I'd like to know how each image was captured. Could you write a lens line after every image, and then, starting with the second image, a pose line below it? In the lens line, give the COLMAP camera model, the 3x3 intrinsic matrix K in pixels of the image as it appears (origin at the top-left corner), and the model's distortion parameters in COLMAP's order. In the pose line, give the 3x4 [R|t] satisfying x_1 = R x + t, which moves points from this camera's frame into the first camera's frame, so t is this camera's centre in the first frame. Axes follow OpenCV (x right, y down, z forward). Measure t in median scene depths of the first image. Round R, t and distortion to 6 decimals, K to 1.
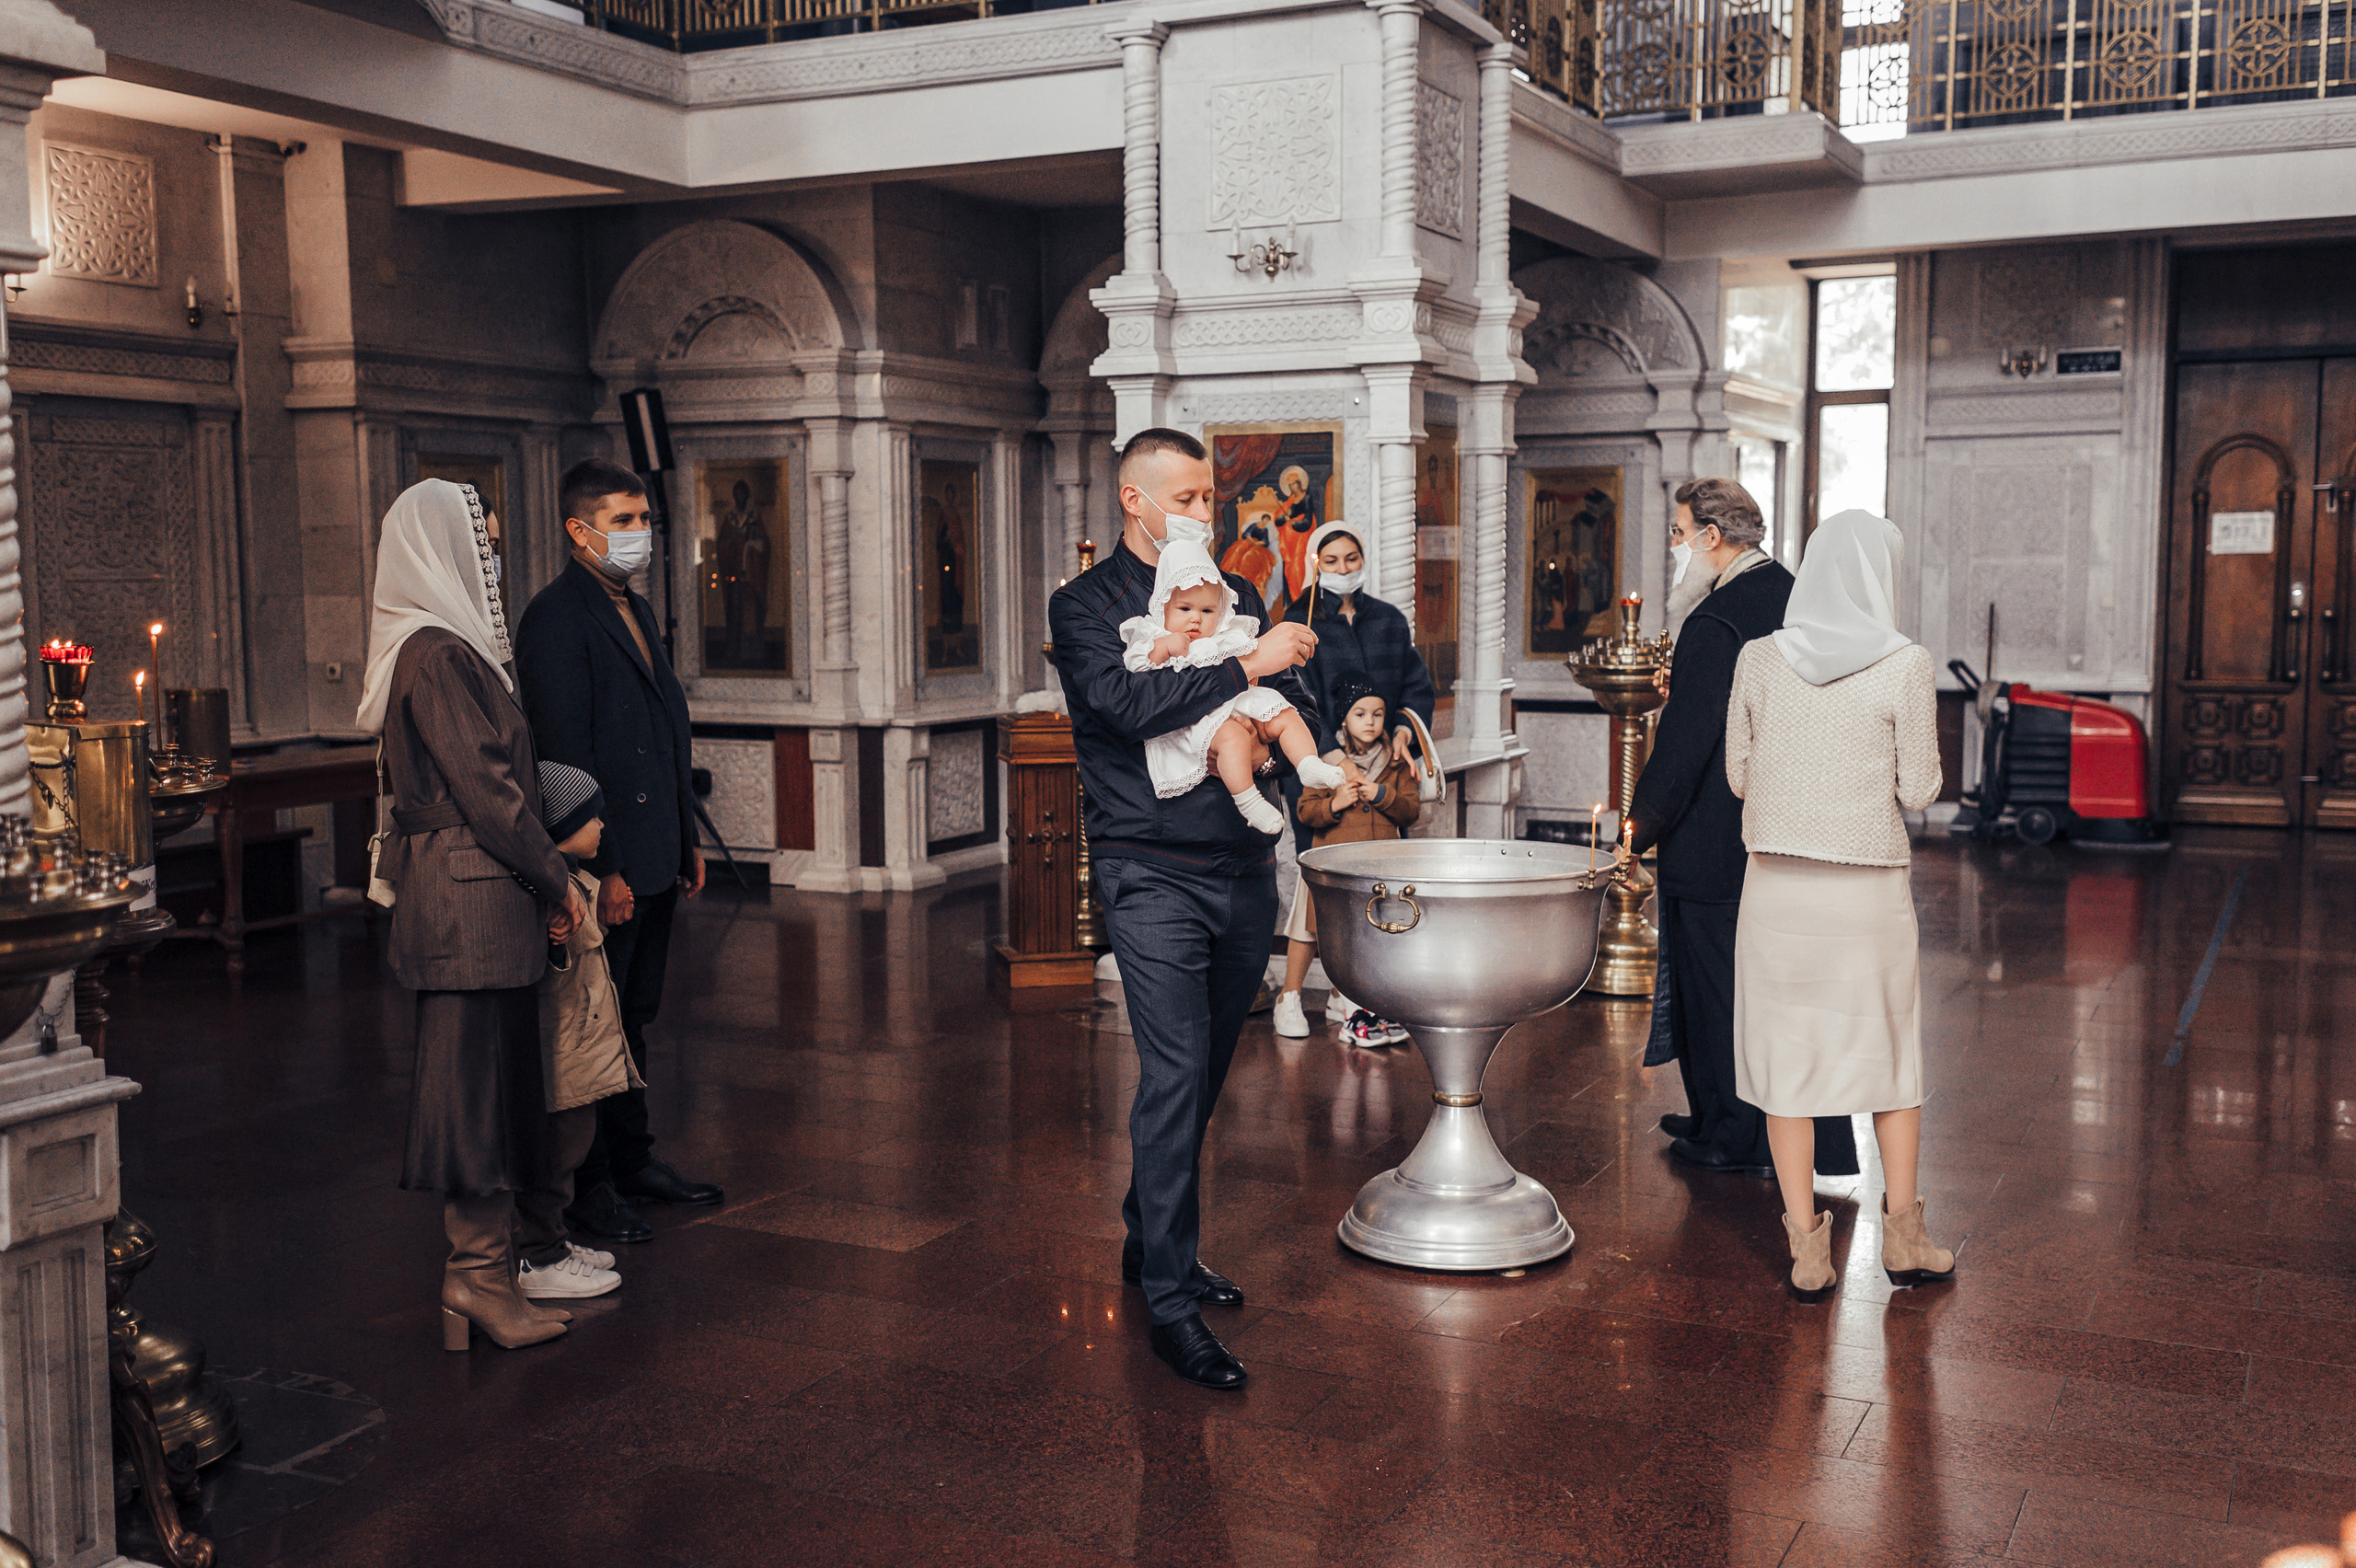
lens RADIAL K [[2584.4, 0, 1179.8], [0, 2584.4, 784.8], [0, 0, 1]] dist [0.029813, 0.000000]
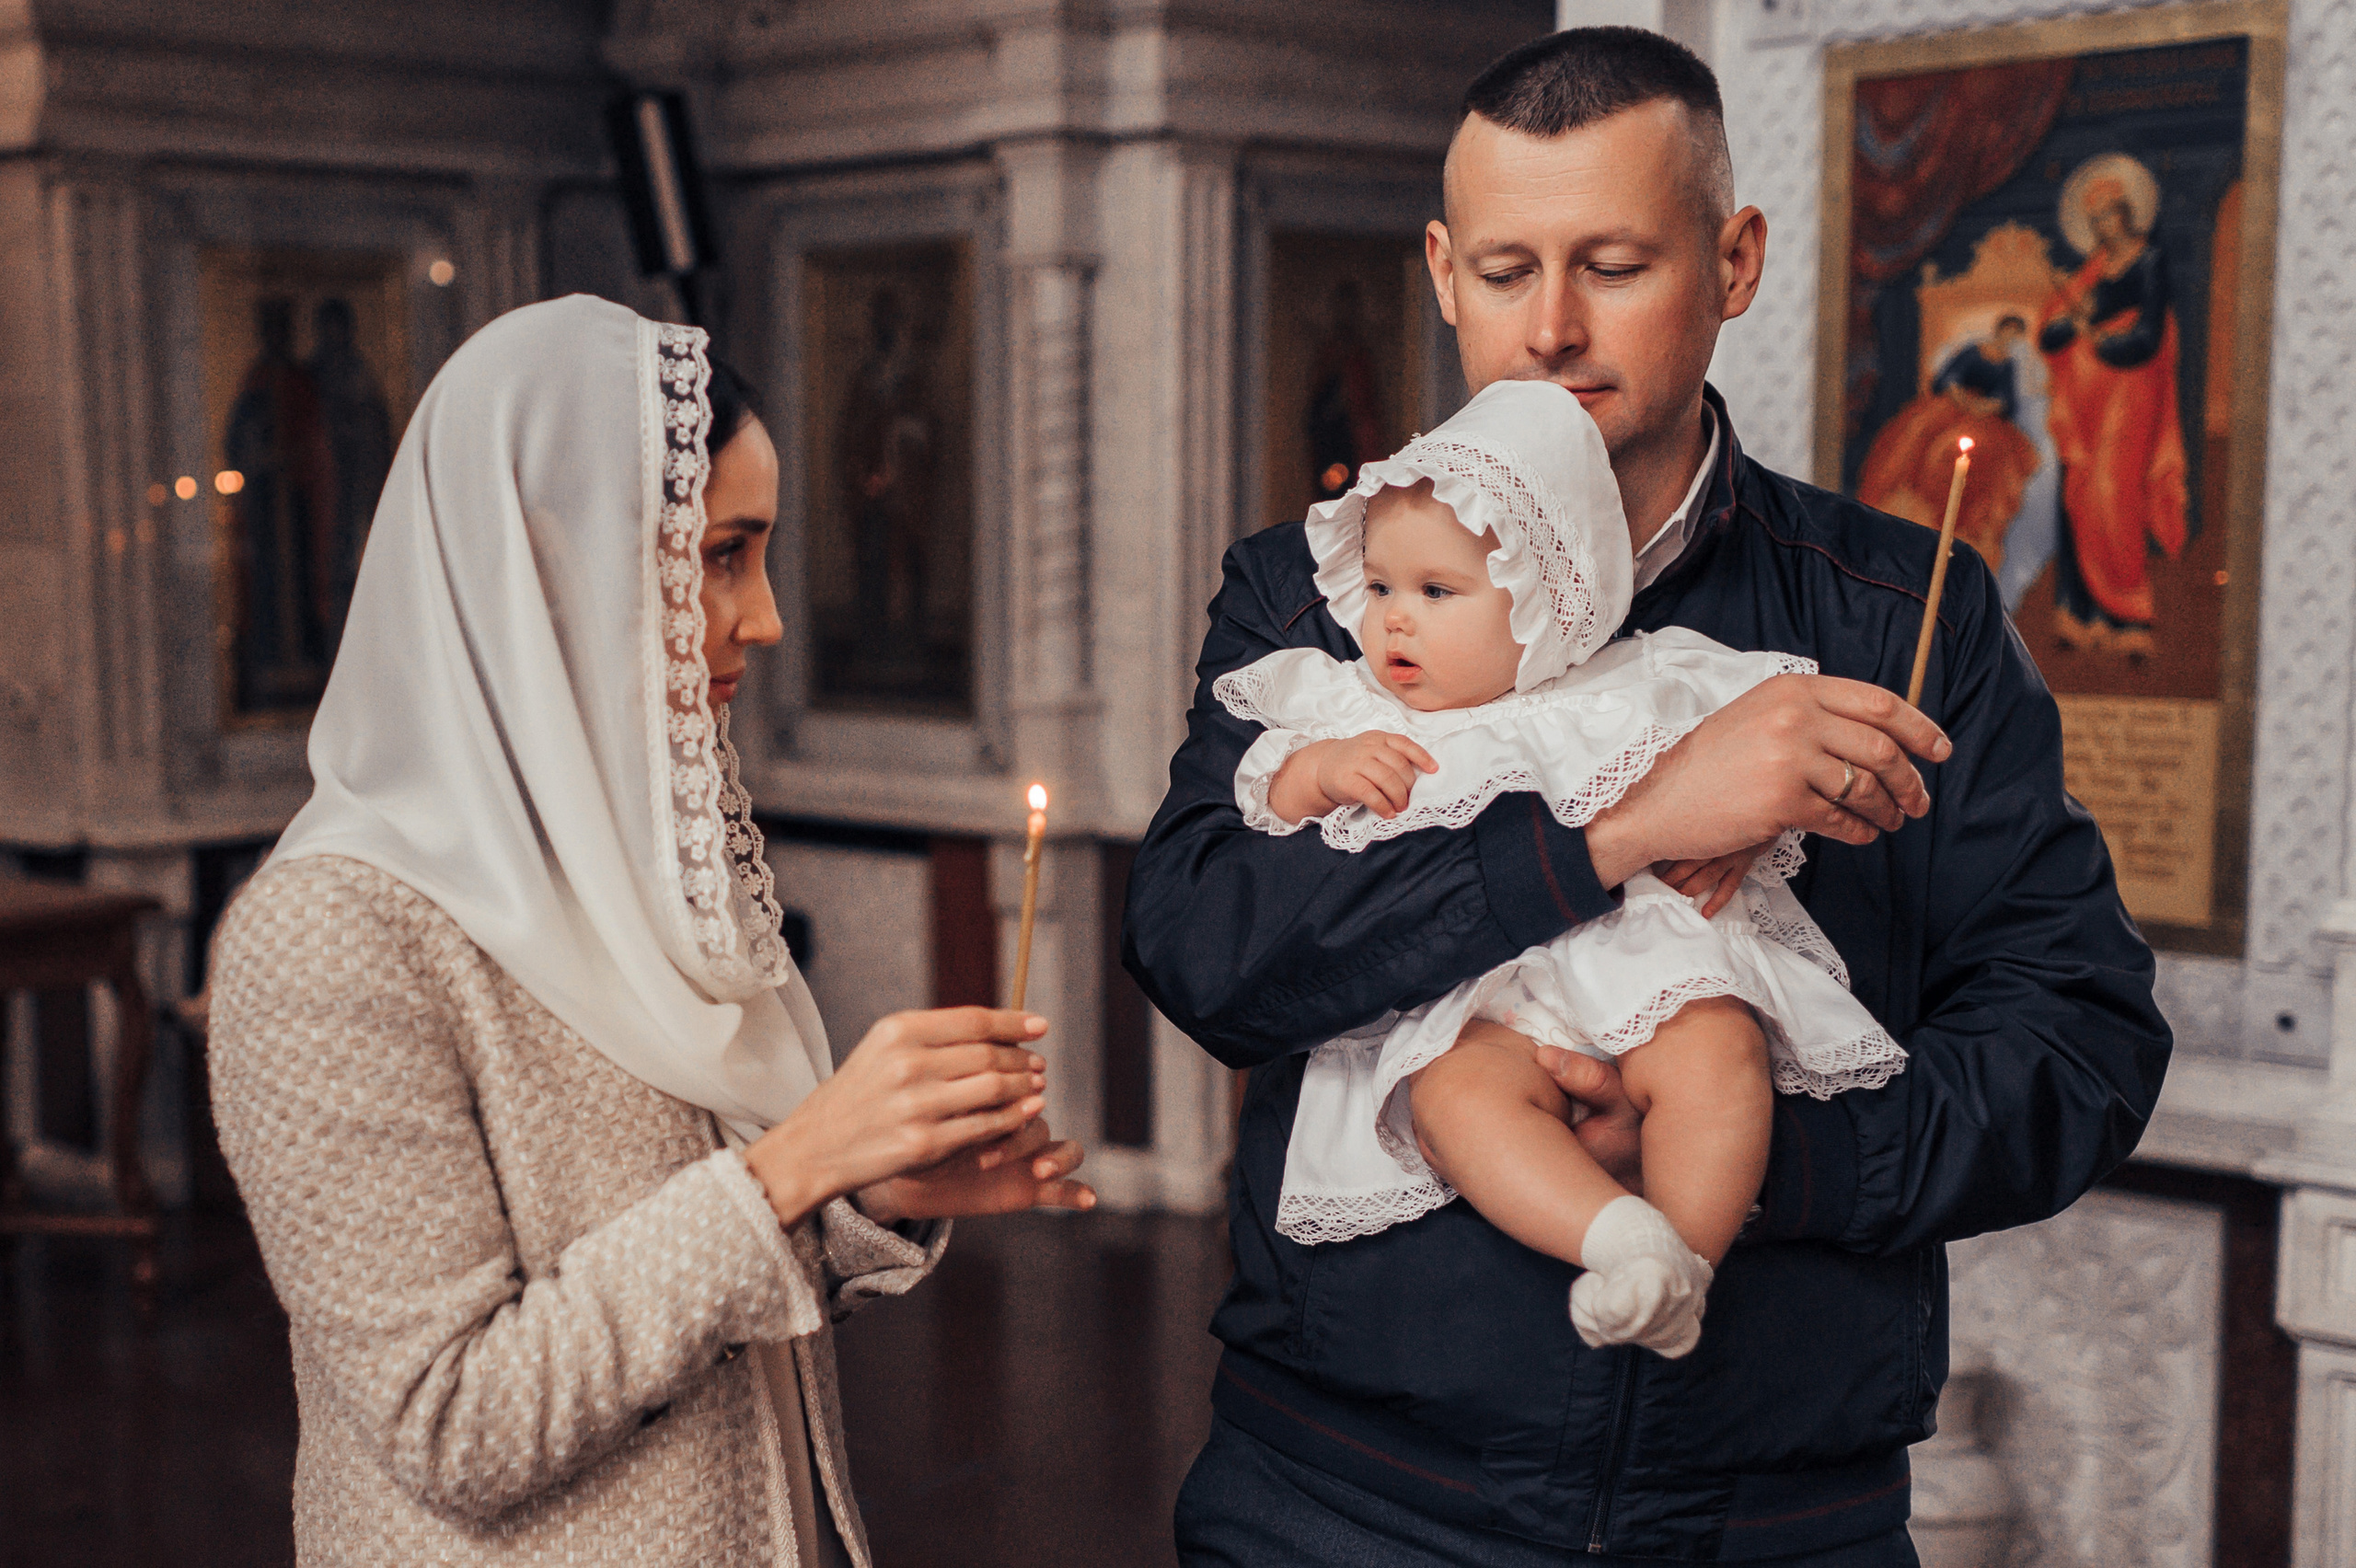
lens RADIAL K [[2584.4, 0, 1175.2], [0, 2584.4, 788.4], [0, 0, 1]] dist [0.029813, 0.000000]
pose [[0.927561, 0.040071, -0.371516, 0.053032], [-0.022104, 0.998376, 0.052496, -0.054688], [0.373016, -0.040482, 0.926941, 0.595100]]
